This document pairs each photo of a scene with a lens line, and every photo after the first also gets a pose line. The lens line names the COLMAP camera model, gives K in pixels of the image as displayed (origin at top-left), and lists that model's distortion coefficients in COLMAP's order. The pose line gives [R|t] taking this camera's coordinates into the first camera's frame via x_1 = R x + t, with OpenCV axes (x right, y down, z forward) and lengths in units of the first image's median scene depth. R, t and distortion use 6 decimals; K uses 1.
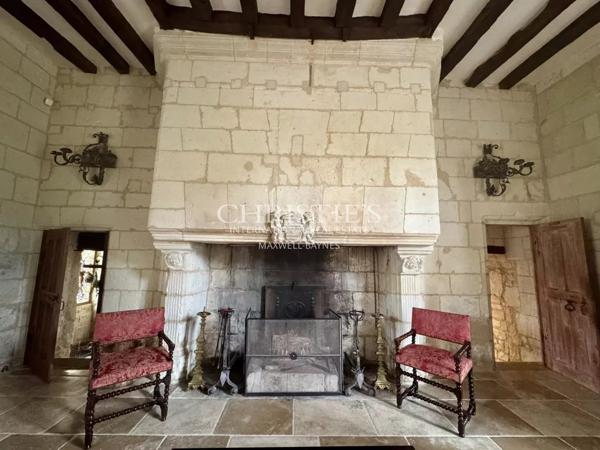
lens RADIAL K [[215.7, 0, 300.0], [0, 215.7, 225.0], [0, 0, 1]] dist [0.000013, -0.000004]
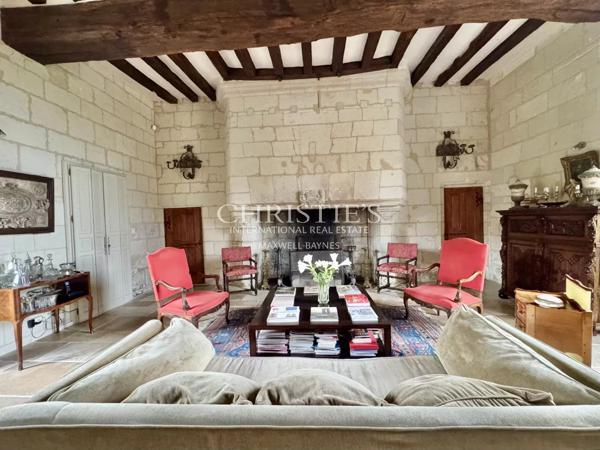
lens RADIAL K [[358.2, 0, 300.0], [0, 358.2, 225.0], [0, 0, 1]] dist [0.001237, 0.000119]
pose [[0.994944, -0.048585, -0.087899, 0.098322], [0.061264, 0.987111, 0.147847, -0.195106], [0.079583, -0.152484, 0.985097, -1.667538]]
